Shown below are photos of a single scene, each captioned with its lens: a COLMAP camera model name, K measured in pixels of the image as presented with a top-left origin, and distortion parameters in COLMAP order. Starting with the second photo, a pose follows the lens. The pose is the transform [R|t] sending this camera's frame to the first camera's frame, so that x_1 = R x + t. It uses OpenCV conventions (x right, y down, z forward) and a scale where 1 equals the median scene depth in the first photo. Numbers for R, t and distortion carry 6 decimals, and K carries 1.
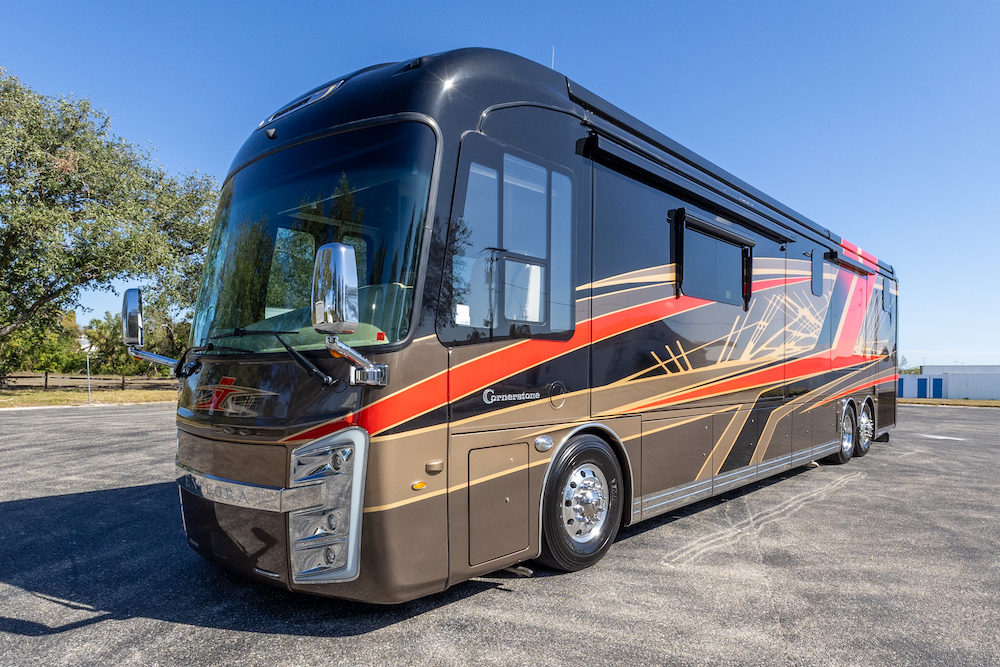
lens RADIAL K [[699.4, 0, 571.0], [0, 699.4, 368.8], [0, 0, 1]] dist [-0.002091, -0.000910]
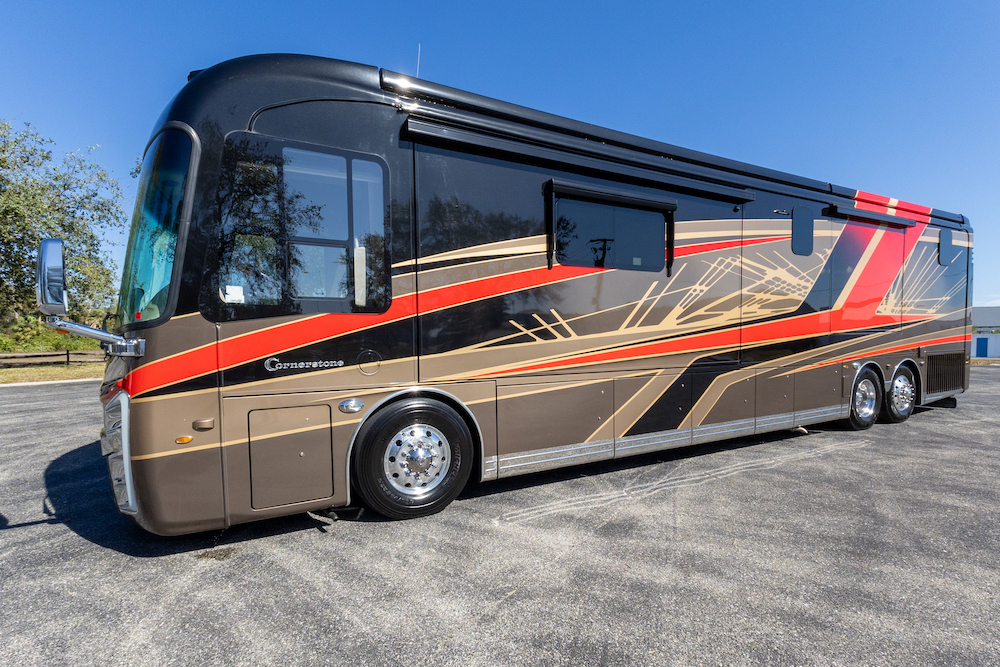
lens RADIAL K [[543.3, 0, 499.4], [0, 543.3, 362.7], [0, 0, 1]] dist [0.021512, -0.001129]
pose [[0.921898, -0.002546, -0.387425, 0.410190], [0.020221, 0.998932, 0.041552, 0.004798], [0.386905, -0.046141, 0.920964, 0.227002]]
